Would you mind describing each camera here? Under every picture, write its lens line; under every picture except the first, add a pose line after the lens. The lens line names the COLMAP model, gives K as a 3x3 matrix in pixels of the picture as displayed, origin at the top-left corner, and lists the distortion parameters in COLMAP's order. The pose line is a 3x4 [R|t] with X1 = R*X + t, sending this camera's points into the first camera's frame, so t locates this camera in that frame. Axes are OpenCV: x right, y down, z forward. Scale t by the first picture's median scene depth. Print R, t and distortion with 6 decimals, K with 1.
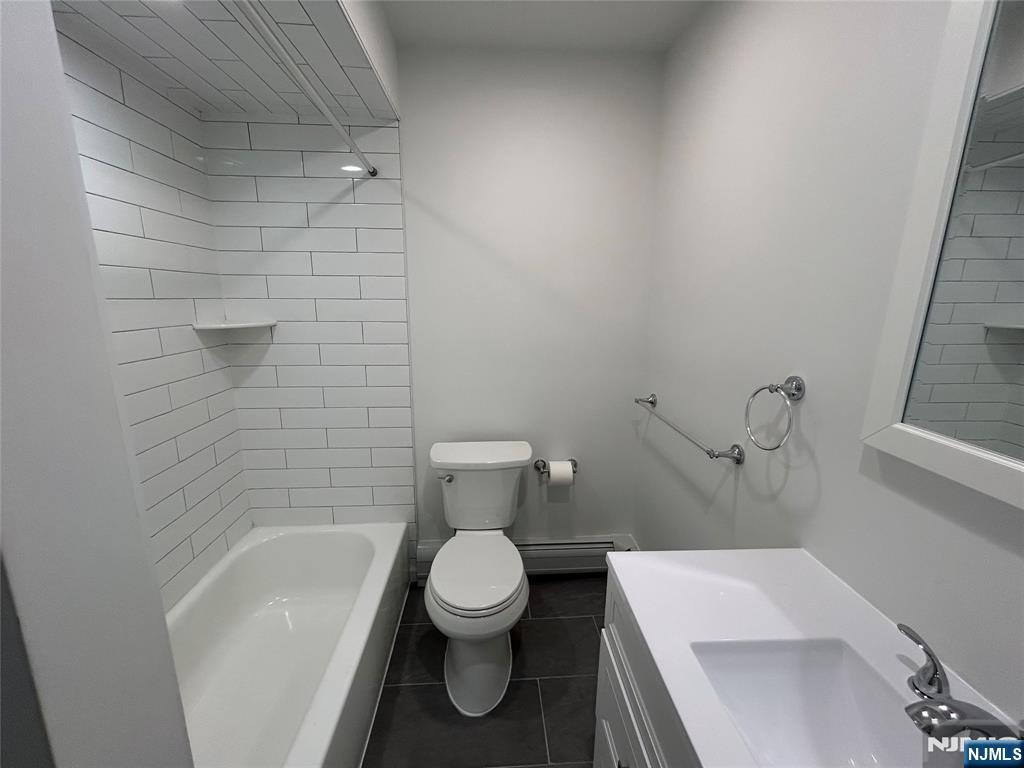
lens RADIAL K [[411.6, 0, 512.3], [0, 411.6, 381.6], [0, 0, 1]] dist [-0.000385, 0.000347]
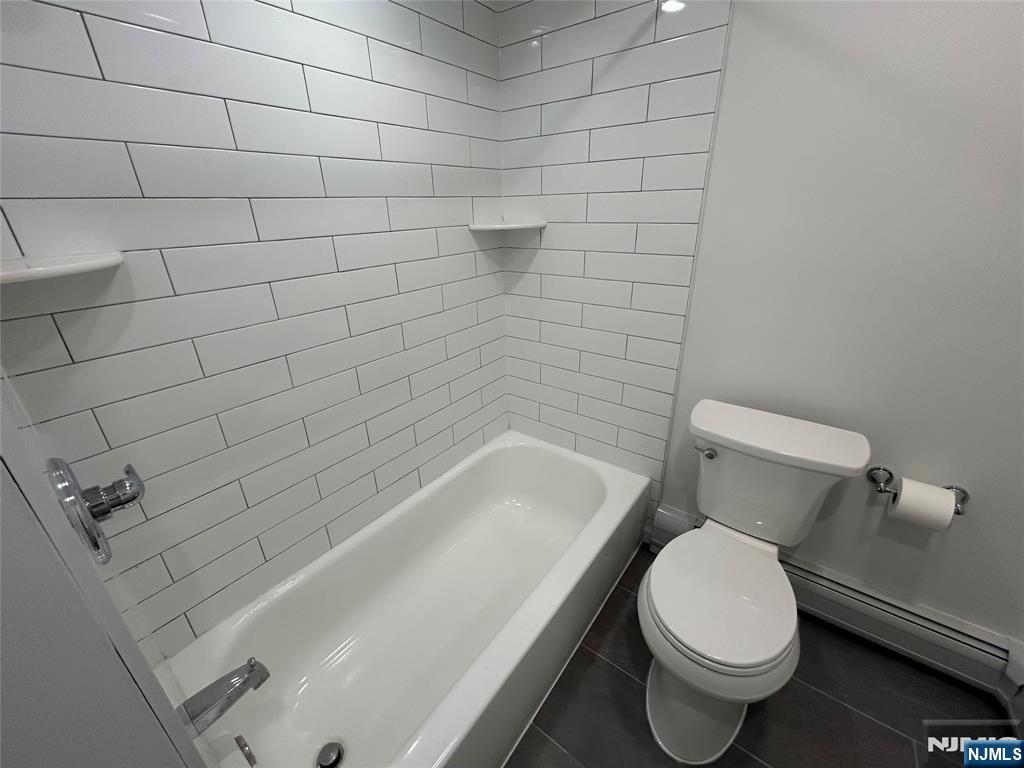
lens RADIAL K [[411.6, 0, 512.3], [0, 411.6, 381.6], [0, 0, 1]] dist [-0.000385, 0.000347]
pose [[0.756859, 0.236715, -0.609205, -0.007134], [-0.101261, 0.963322, 0.248509, -0.029300], [0.645686, -0.126398, 0.753069, 0.243260]]
